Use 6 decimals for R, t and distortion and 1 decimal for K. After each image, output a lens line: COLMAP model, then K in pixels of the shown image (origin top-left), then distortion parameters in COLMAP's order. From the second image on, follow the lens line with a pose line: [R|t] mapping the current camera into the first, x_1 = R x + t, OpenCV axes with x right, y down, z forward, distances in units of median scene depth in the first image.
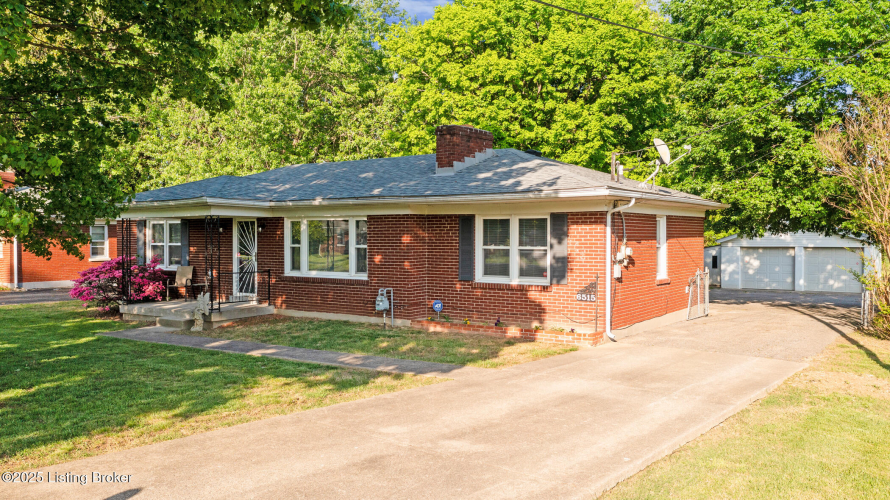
lens RADIAL K [[739.5, 0, 445.1], [0, 739.5, 253.5], [0, 0, 1]] dist [-0.013490, -0.016410]
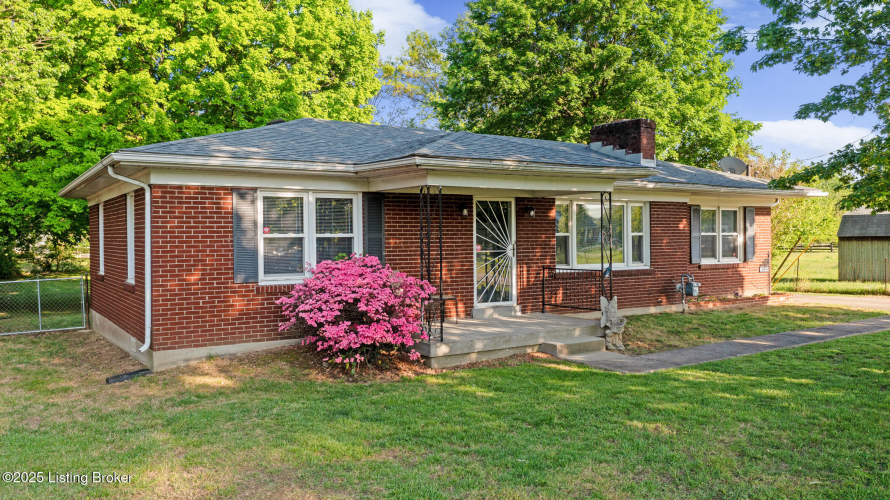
lens RADIAL K [[739.5, 0, 448.7], [0, 739.5, 246.9], [0, 0, 1]] dist [-0.013490, -0.016410]
pose [[0.348497, -0.020779, 0.937080, -0.998836], [0.022304, 0.999655, 0.013872, -0.010821], [-0.937045, 0.016066, 0.348840, 0.831230]]
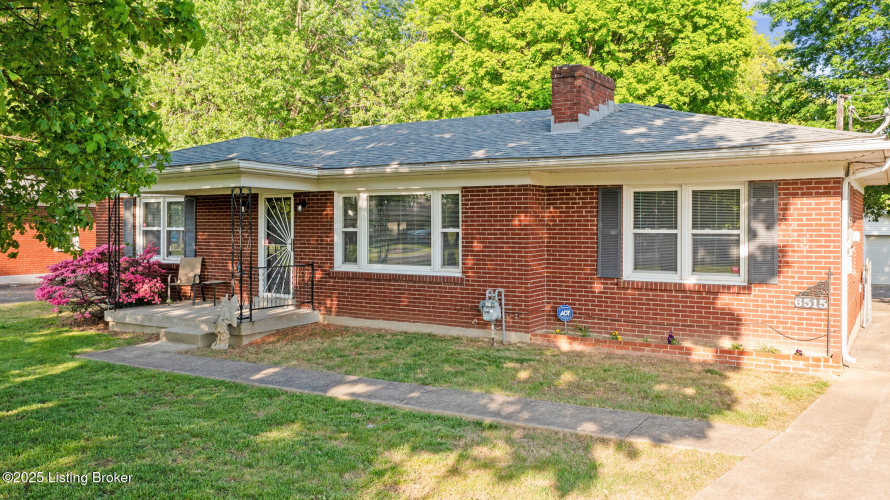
lens RADIAL K [[739.5, 0, 447.6], [0, 739.5, 242.1], [0, 0, 1]] dist [-0.013490, -0.016410]
pose [[0.998701, 0.000811, 0.050948, -0.141965], [-0.000700, 0.999997, -0.002205, 0.003164], [-0.050950, 0.002166, 0.998699, 0.256813]]
